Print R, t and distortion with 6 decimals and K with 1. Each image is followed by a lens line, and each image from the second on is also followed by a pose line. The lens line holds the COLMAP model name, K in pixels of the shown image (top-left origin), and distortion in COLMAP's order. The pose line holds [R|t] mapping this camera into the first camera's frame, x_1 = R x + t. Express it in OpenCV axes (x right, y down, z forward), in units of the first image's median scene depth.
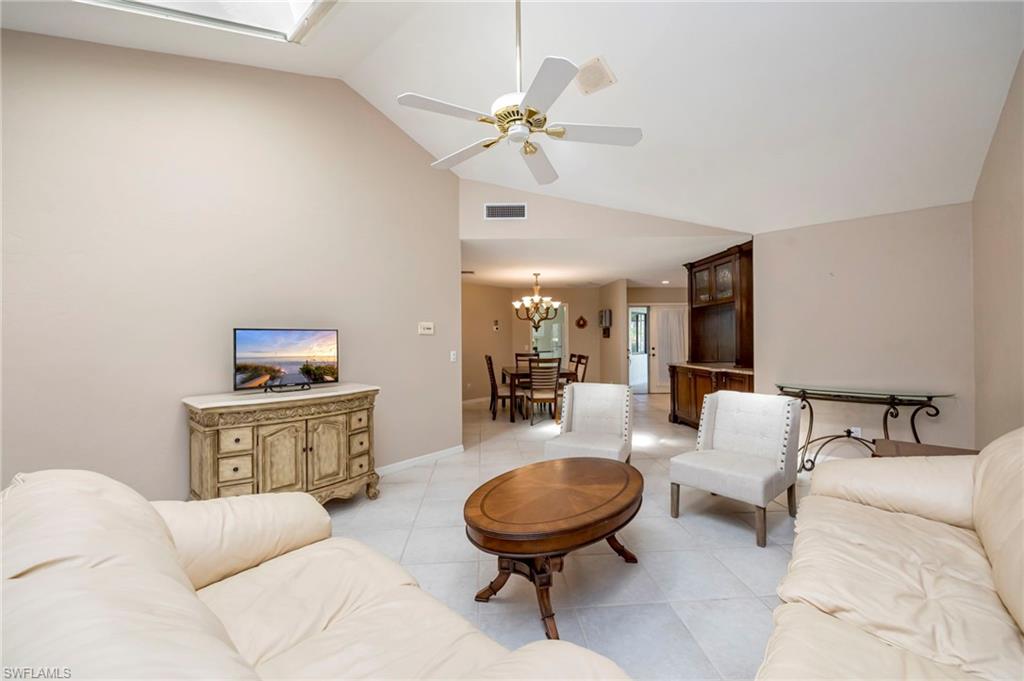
lens RADIAL K [[409.5, 0, 515.6], [0, 409.5, 344.6], [0, 0, 1]] dist [-0.001357, -0.000051]
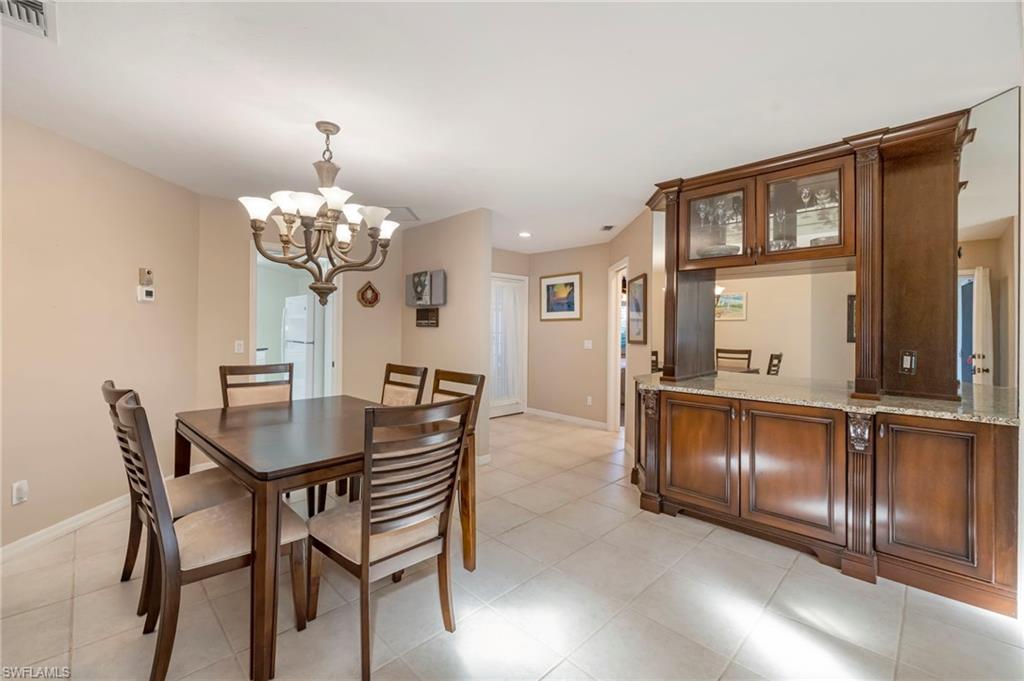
lens RADIAL K [[428.7, 0, 512.9], [0, 428.7, 332.6], [0, 0, 1]] dist [-0.001455, -0.000169]
pose [[0.764115, 0.010104, 0.645001, -0.048323], [-0.008158, 0.999949, -0.006000, -0.007854], [-0.645028, -0.000678, 0.764158, 0.586802]]
